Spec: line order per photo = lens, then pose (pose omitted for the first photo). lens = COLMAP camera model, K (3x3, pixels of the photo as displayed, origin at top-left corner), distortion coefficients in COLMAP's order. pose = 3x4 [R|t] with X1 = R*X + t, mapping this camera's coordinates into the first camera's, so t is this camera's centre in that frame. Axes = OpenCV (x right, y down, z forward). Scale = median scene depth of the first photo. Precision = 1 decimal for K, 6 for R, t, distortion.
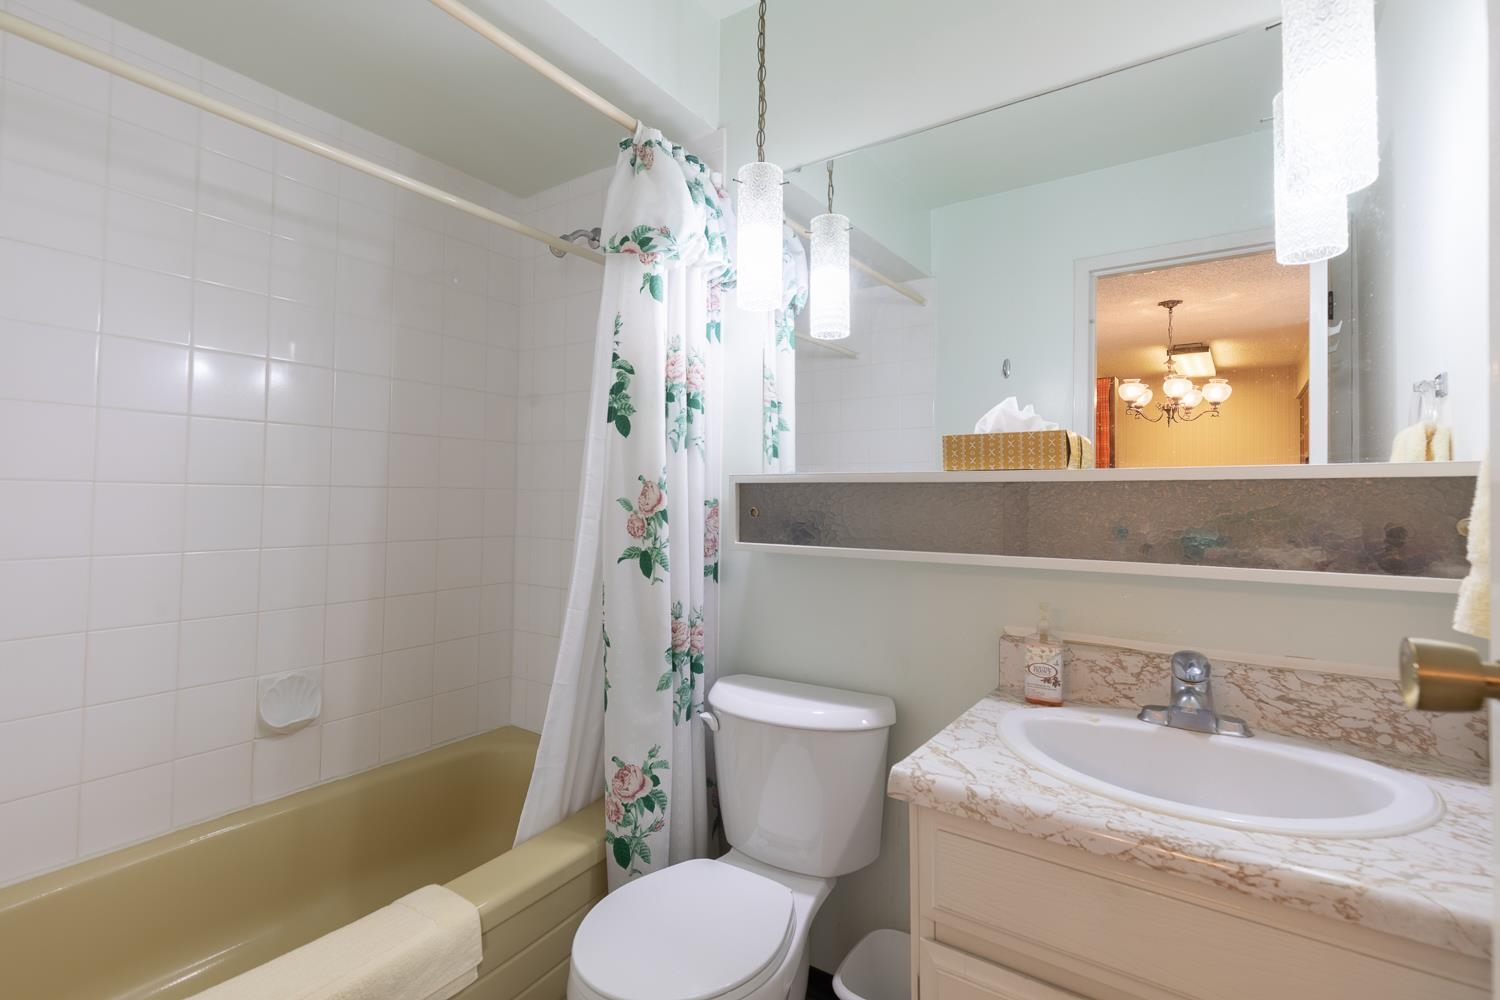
lens RADIAL K [[684.2, 0, 746.1], [0, 684.2, 496.0], [0, 0, 1]] dist [0.009450, -0.000678]
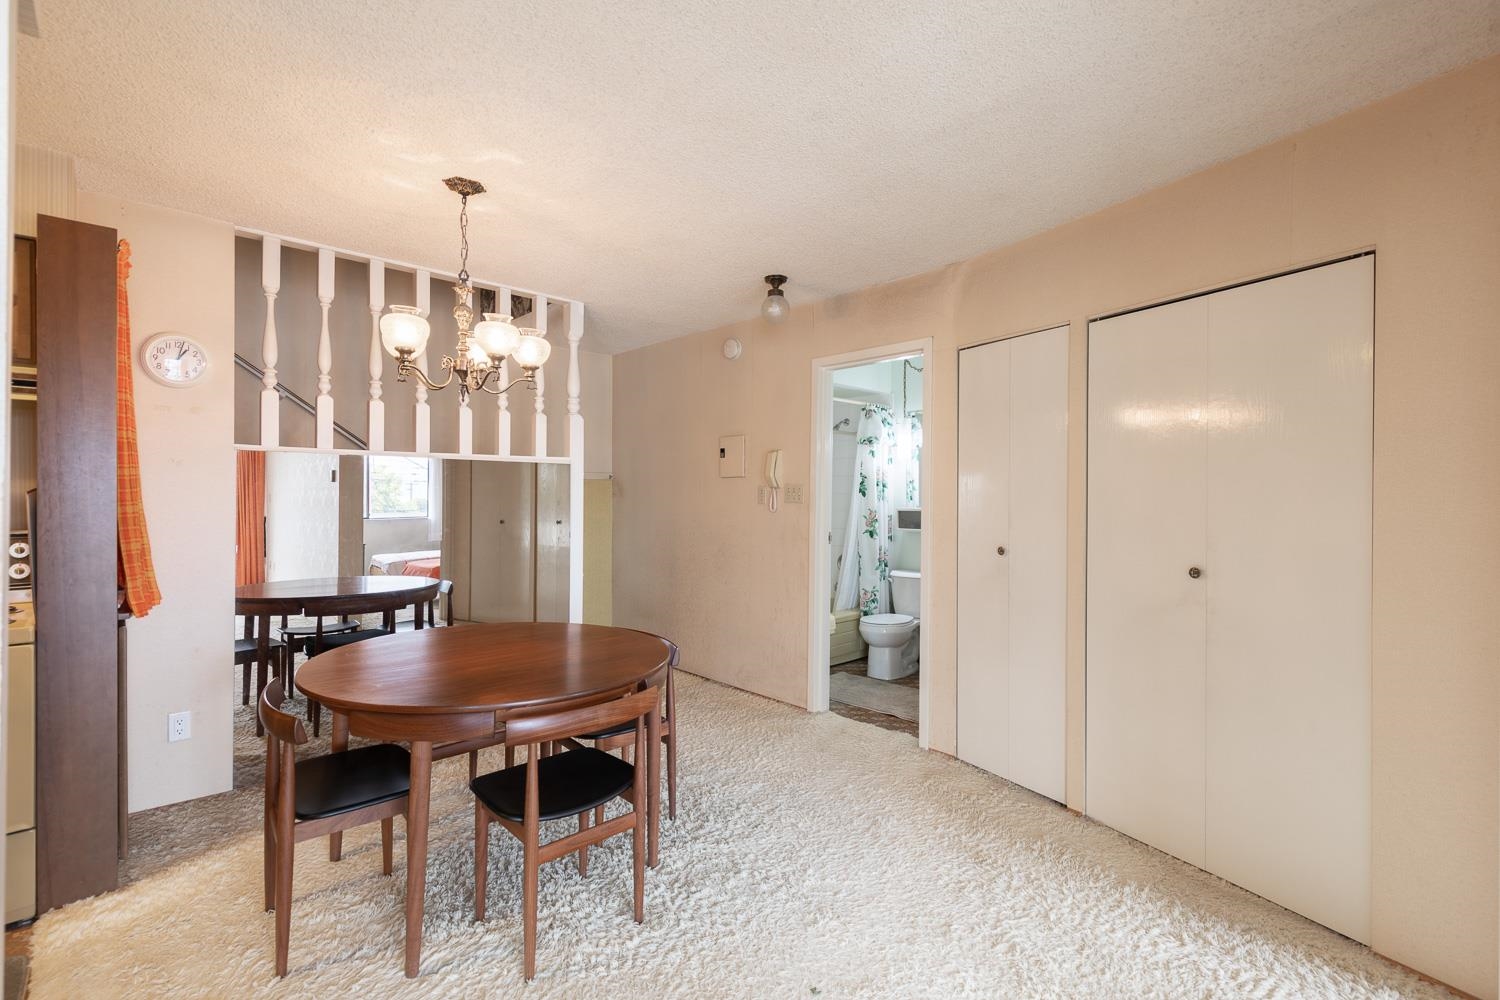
lens RADIAL K [[684.2, 0, 752.7], [0, 684.2, 490.1], [0, 0, 1]] dist [0.009450, -0.000678]
pose [[0.974858, -0.006028, -0.222746, 0.040367], [0.005710, 0.999982, -0.002072, -0.118331], [0.222755, 0.000748, 0.974874, -2.449417]]
